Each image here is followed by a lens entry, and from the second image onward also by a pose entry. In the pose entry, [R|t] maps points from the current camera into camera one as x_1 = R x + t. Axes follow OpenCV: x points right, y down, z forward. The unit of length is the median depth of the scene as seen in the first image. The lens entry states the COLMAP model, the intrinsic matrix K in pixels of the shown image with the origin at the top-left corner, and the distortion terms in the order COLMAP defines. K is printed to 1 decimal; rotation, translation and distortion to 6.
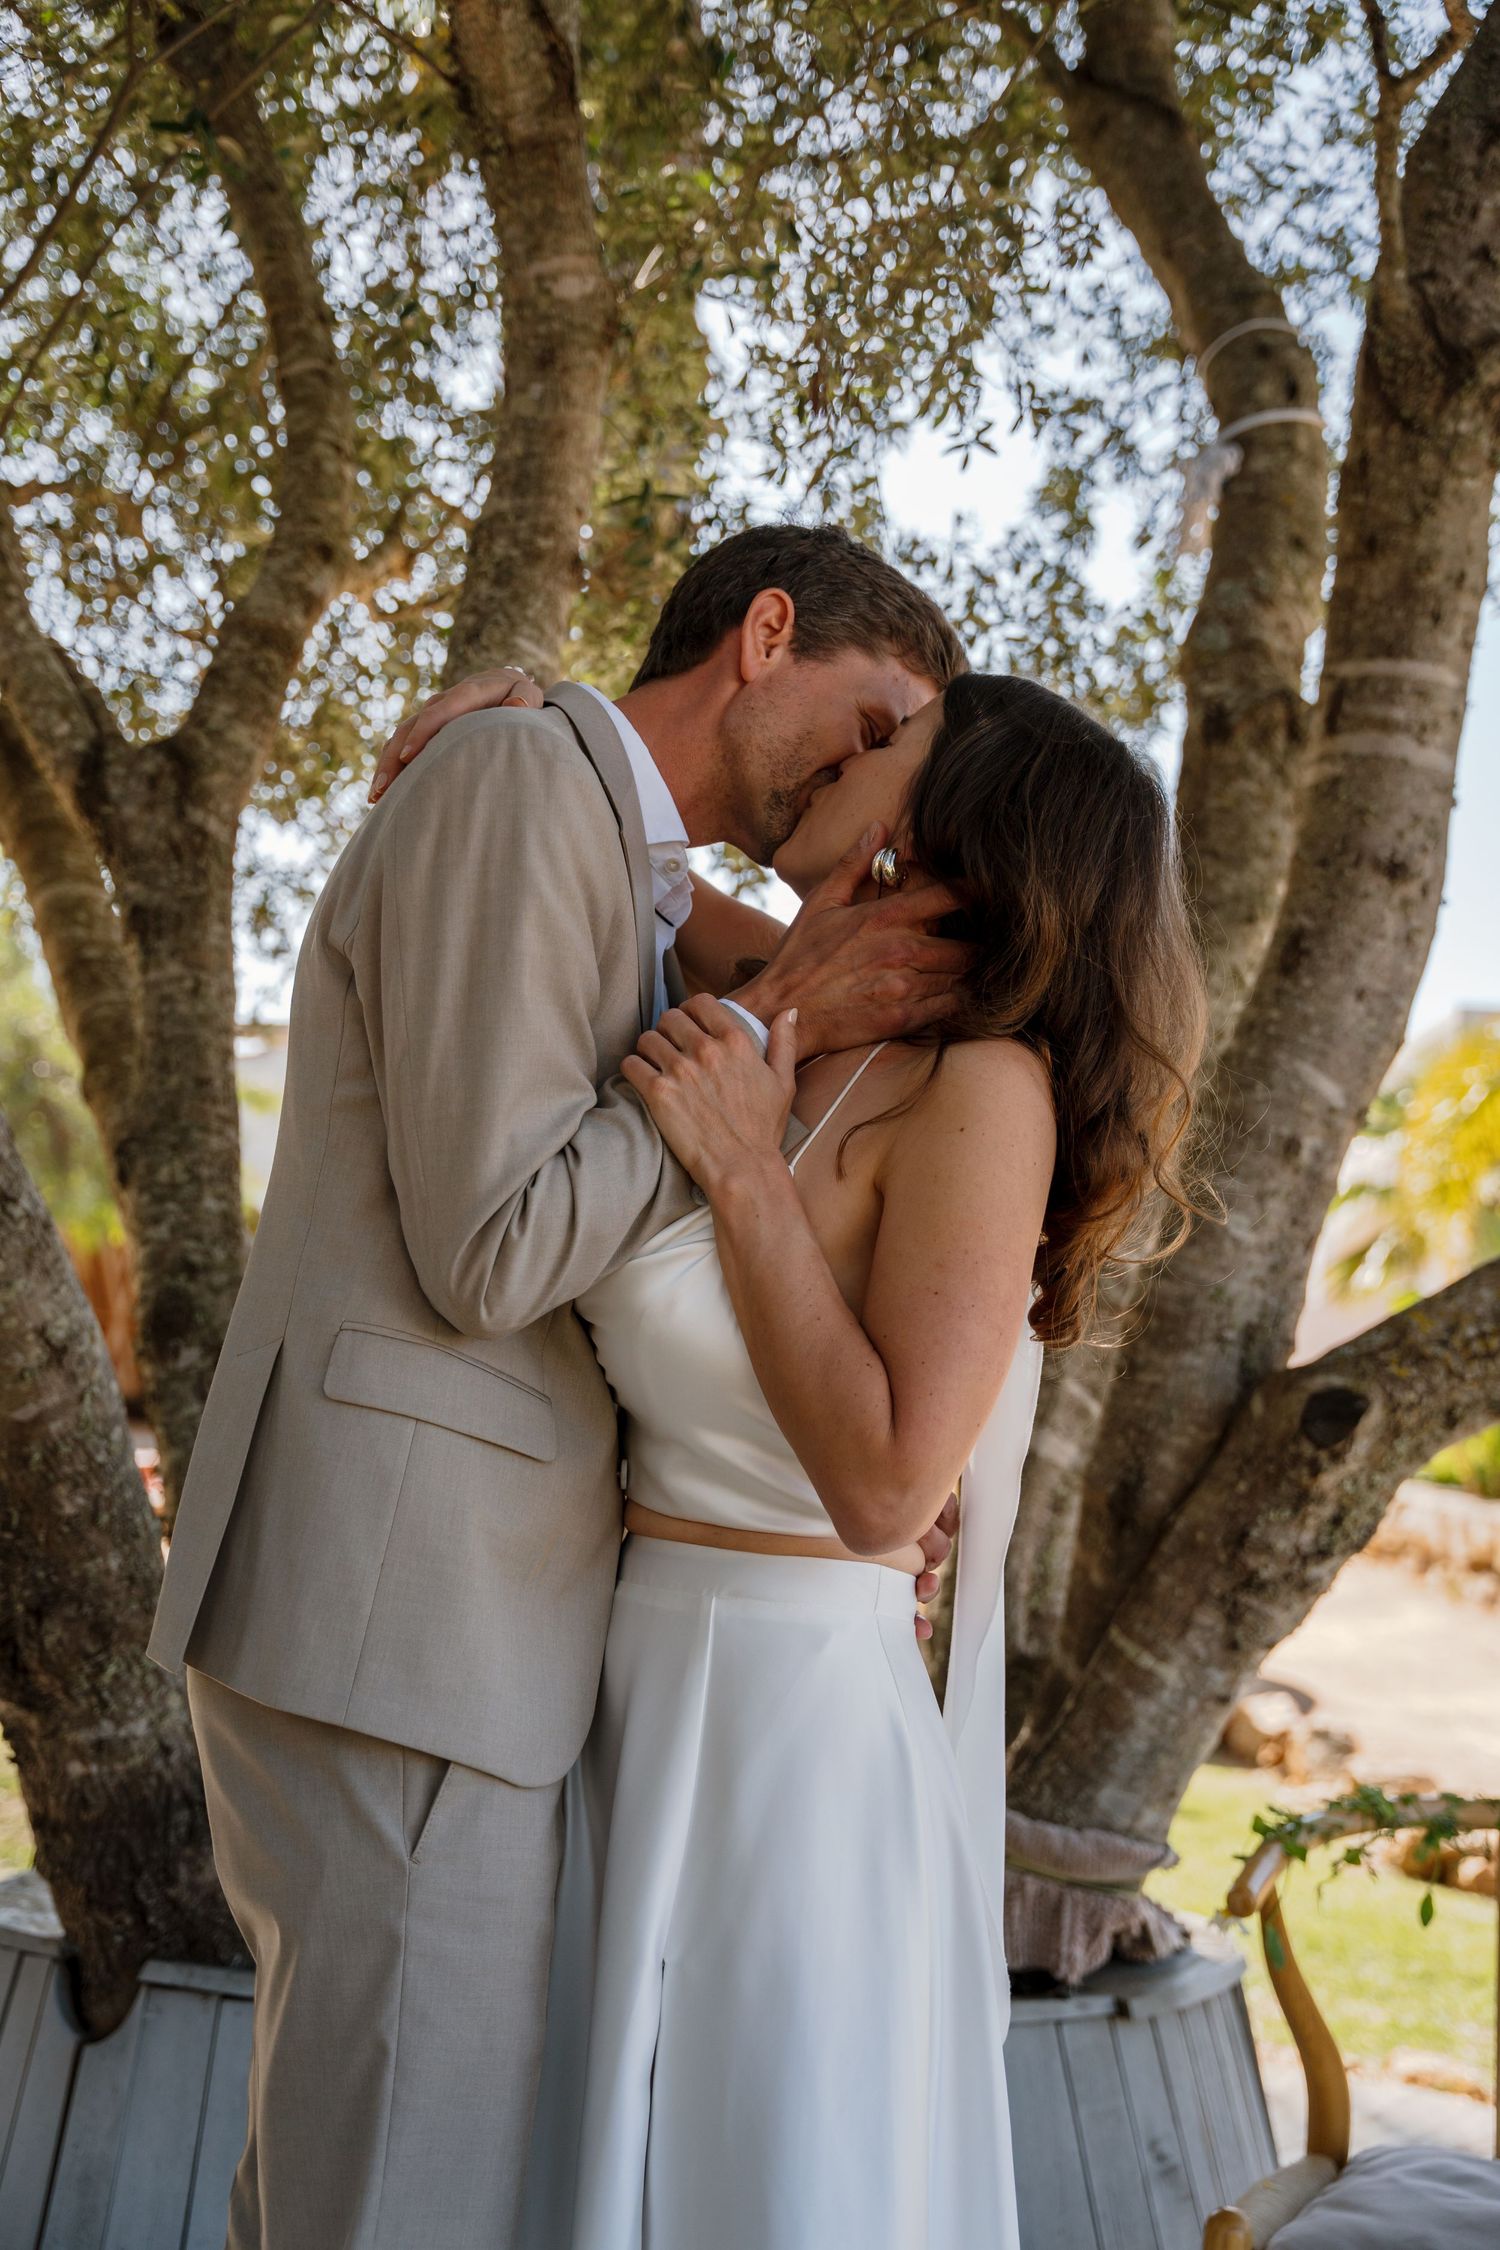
lens RADIAL K [[2598.7, 0, 779.1], [0, 2598.7, 1144.5], [0, 0, 1]] dist [-0.014036, 0.288853]
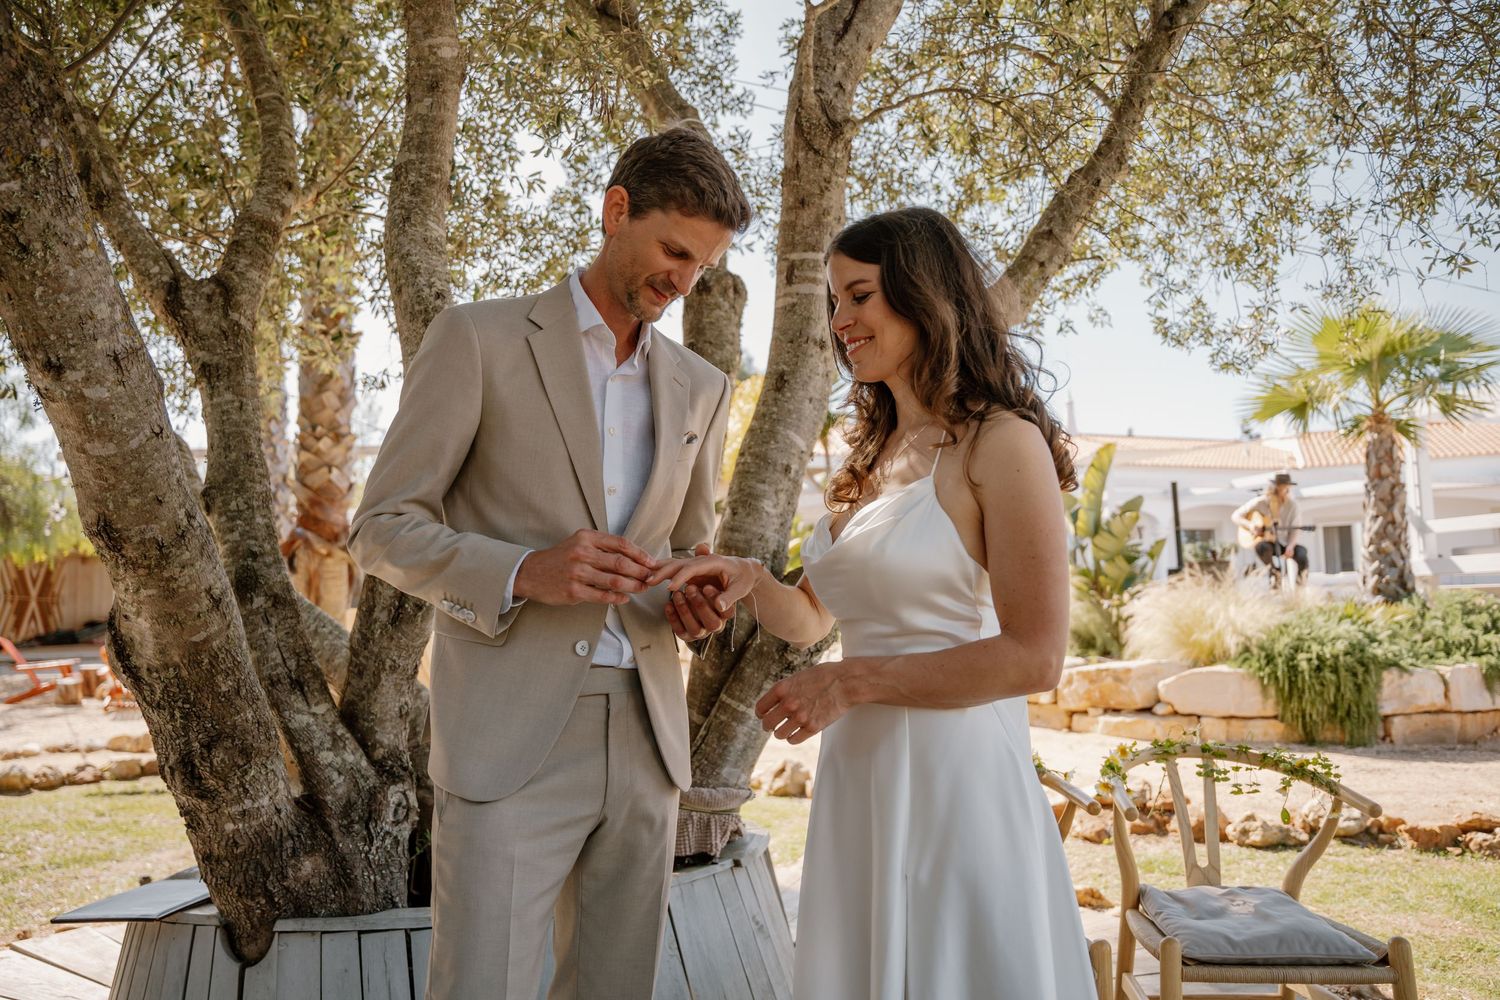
lens RADIAL K [[1063.5, 0, 756.8], [0, 1063.5, 506.8], [0, 0, 1]] dist [-0.165799, 0.116991]
pose [[0.921500, -0.047247, 0.385494, -0.175428], [0.043661, 0.998883, 0.018056, 0.015571], [-0.385917, 0.000193, 0.922534, 0.177911]]
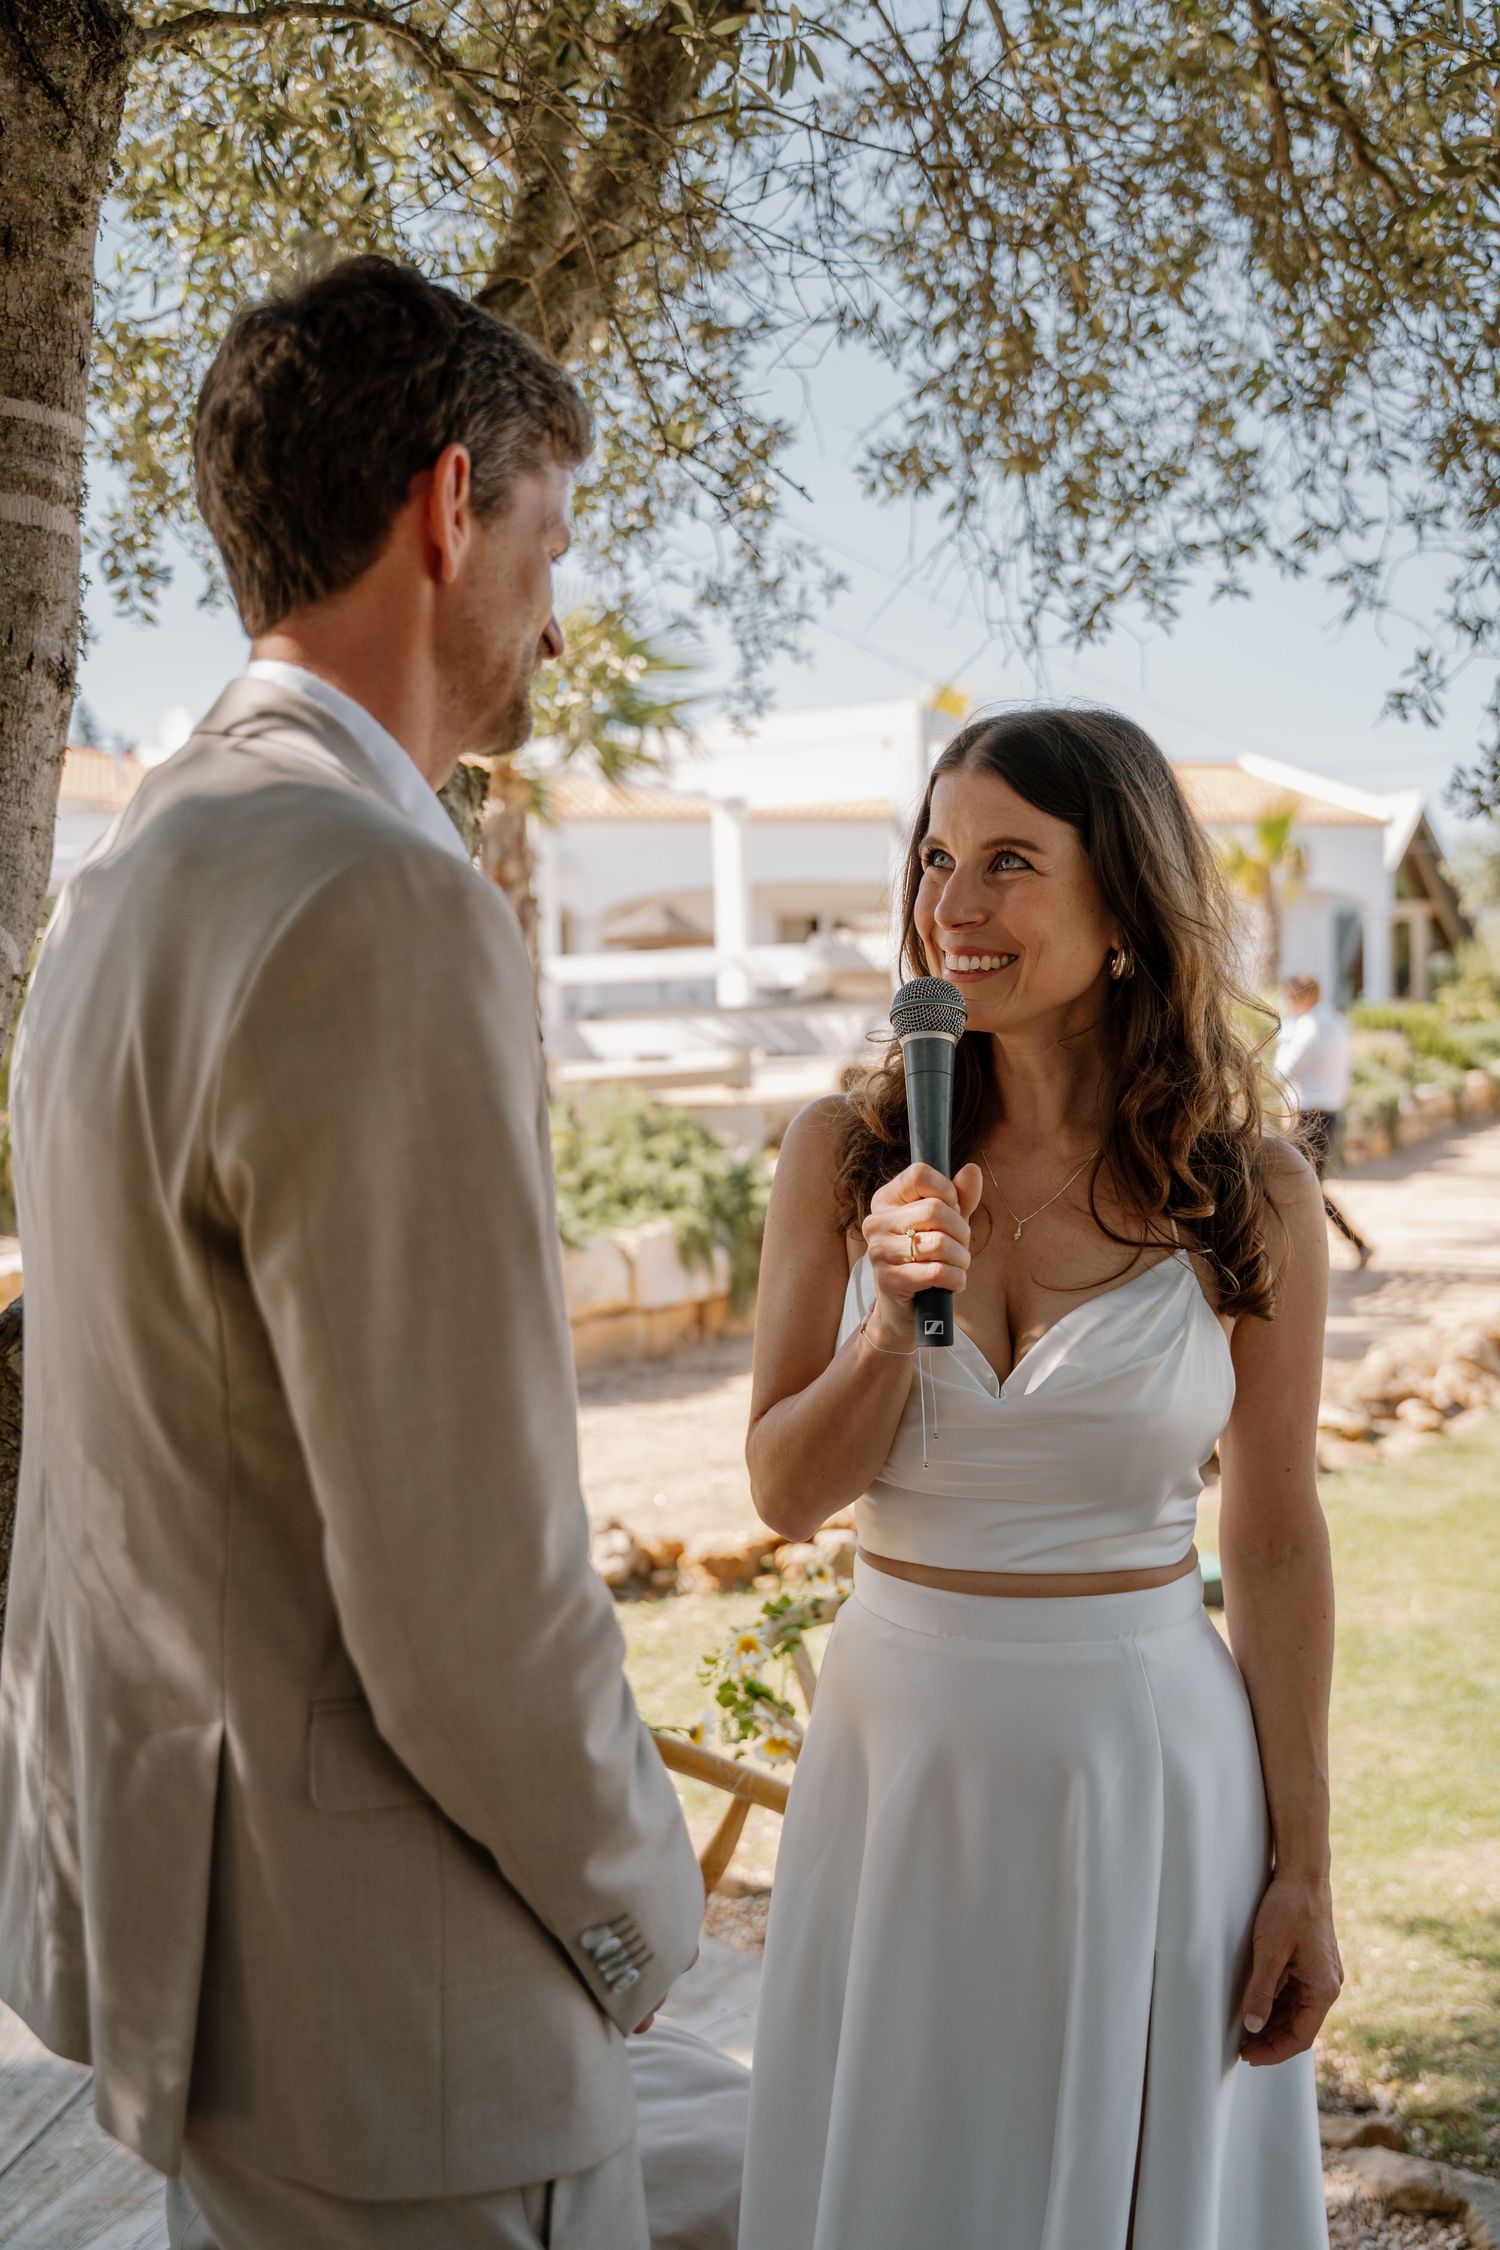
lens RADIAL K [[2101.7, 0, 750.0], [0, 2101.7, 1125.0], [0, 0, 1]] dist [-0.115090, 0.282207]
pose [[0.393927, -0.122607, 0.910928, -0.287007], [-0.037264, 0.988118, 0.149111, -0.072310], [-0.918386, -0.092684, 0.384677, 0.541694]]
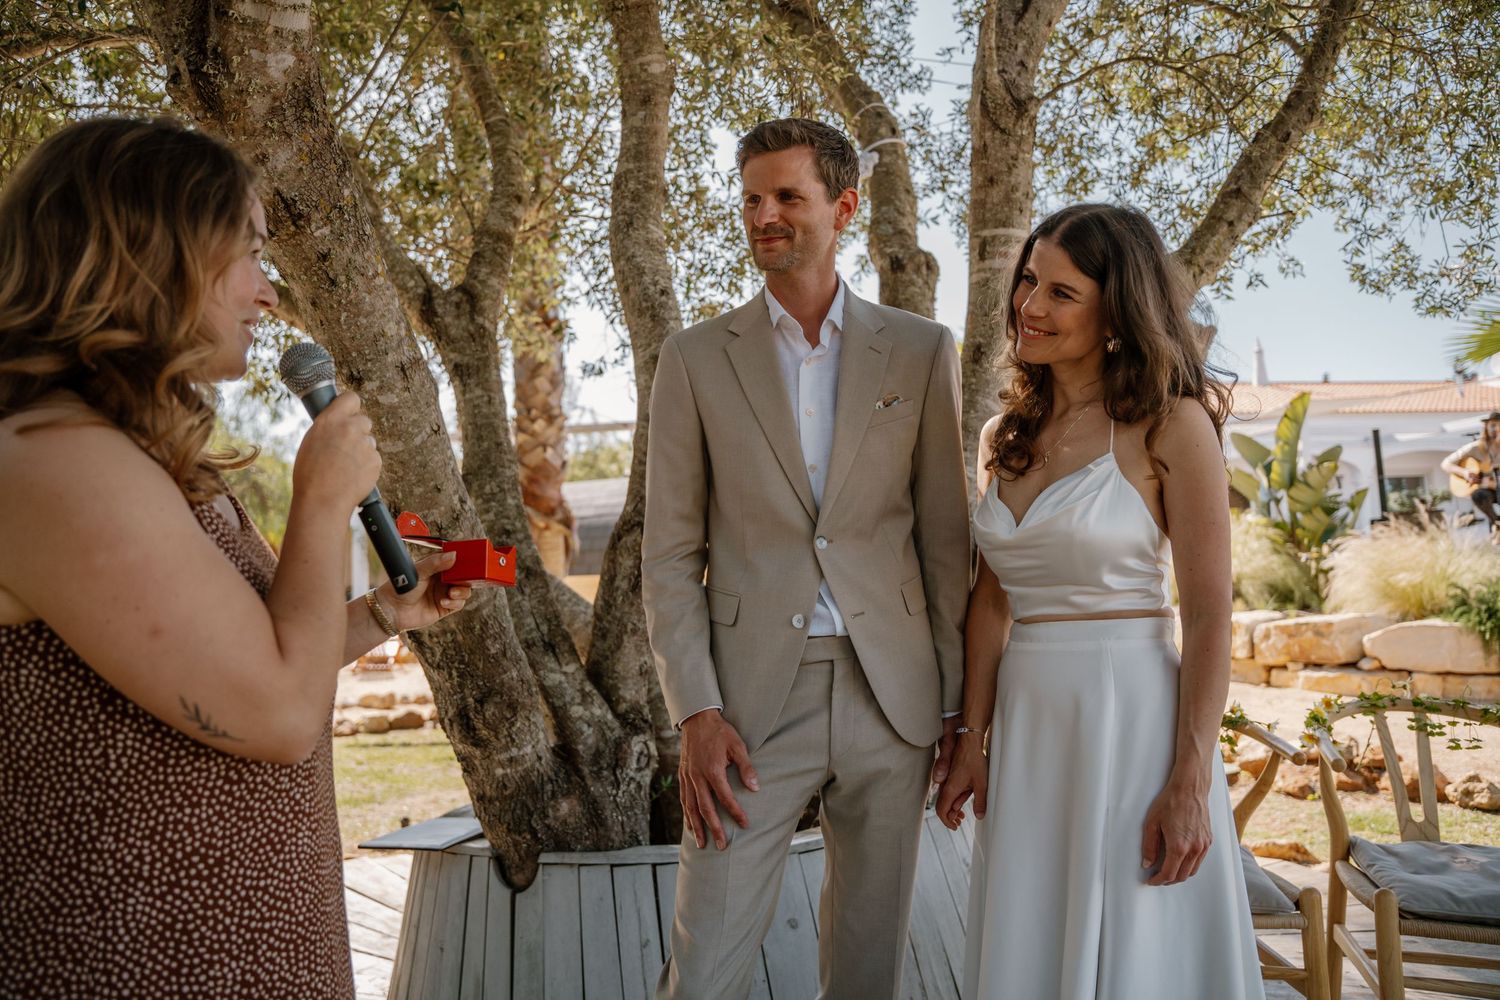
lens RADIAL K [[1035.1, 0, 750.0], [0, 1035.1, 500.0], [0, 0, 1]] dist [-0.171442, 0.131394]
pose [[0.974250, -0.086022, 0.208414, -0.204466], [0.080547, 0.996149, 0.034629, 0.008669], [-0.210590, -0.016950, 0.977428, 0.148475]]
